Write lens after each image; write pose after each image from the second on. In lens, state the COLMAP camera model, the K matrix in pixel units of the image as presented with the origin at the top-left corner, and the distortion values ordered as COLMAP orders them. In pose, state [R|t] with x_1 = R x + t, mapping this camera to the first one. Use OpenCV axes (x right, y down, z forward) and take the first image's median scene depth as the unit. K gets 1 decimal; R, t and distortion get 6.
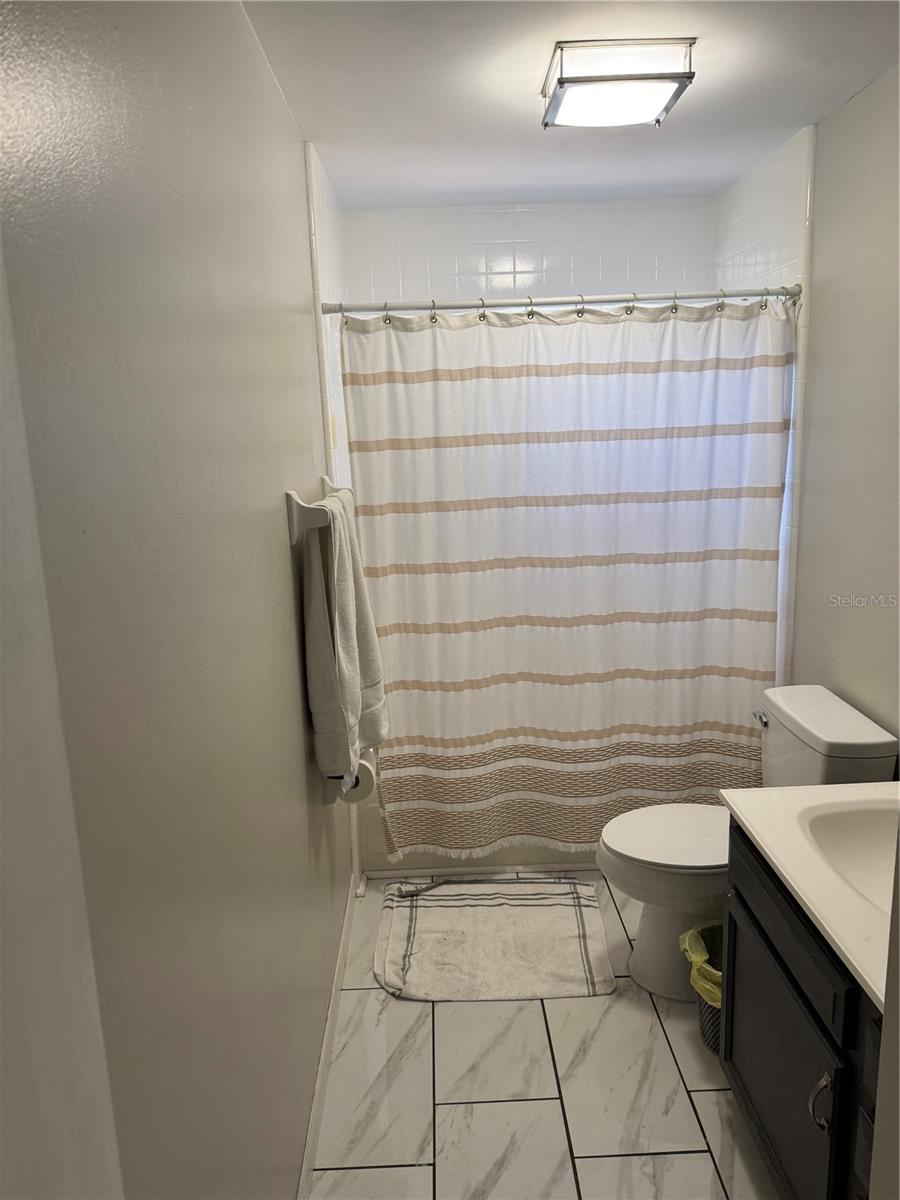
lens RADIAL K [[866.2, 0, 447.6], [0, 866.2, 605.2], [0, 0, 1]] dist [0.045309, -0.061693]
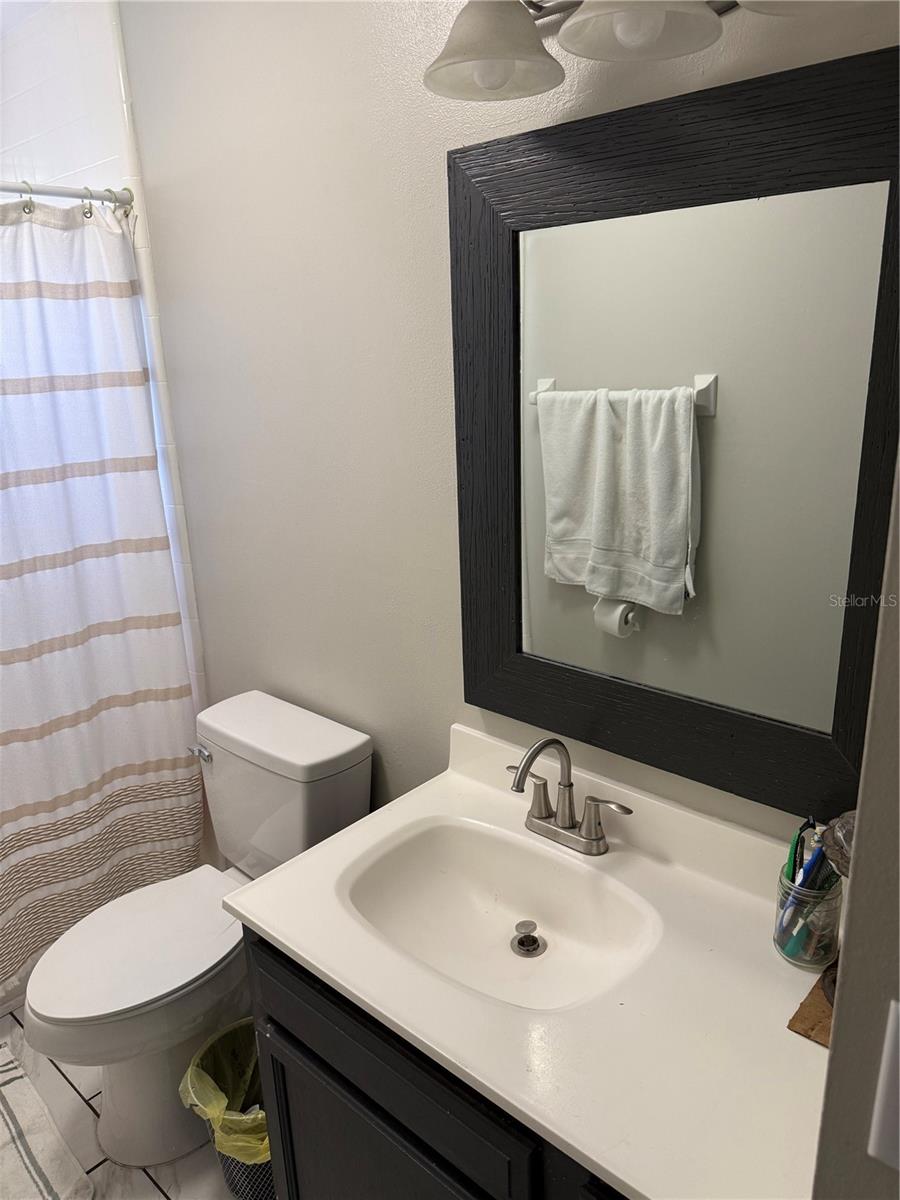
lens RADIAL K [[866.2, 0, 447.6], [0, 866.2, 605.2], [0, 0, 1]] dist [0.045309, -0.061693]
pose [[0.701091, -0.193430, 0.686335, 0.003456], [0.167755, 0.980232, 0.104898, -0.042088], [-0.693058, 0.041593, 0.719681, 0.261266]]
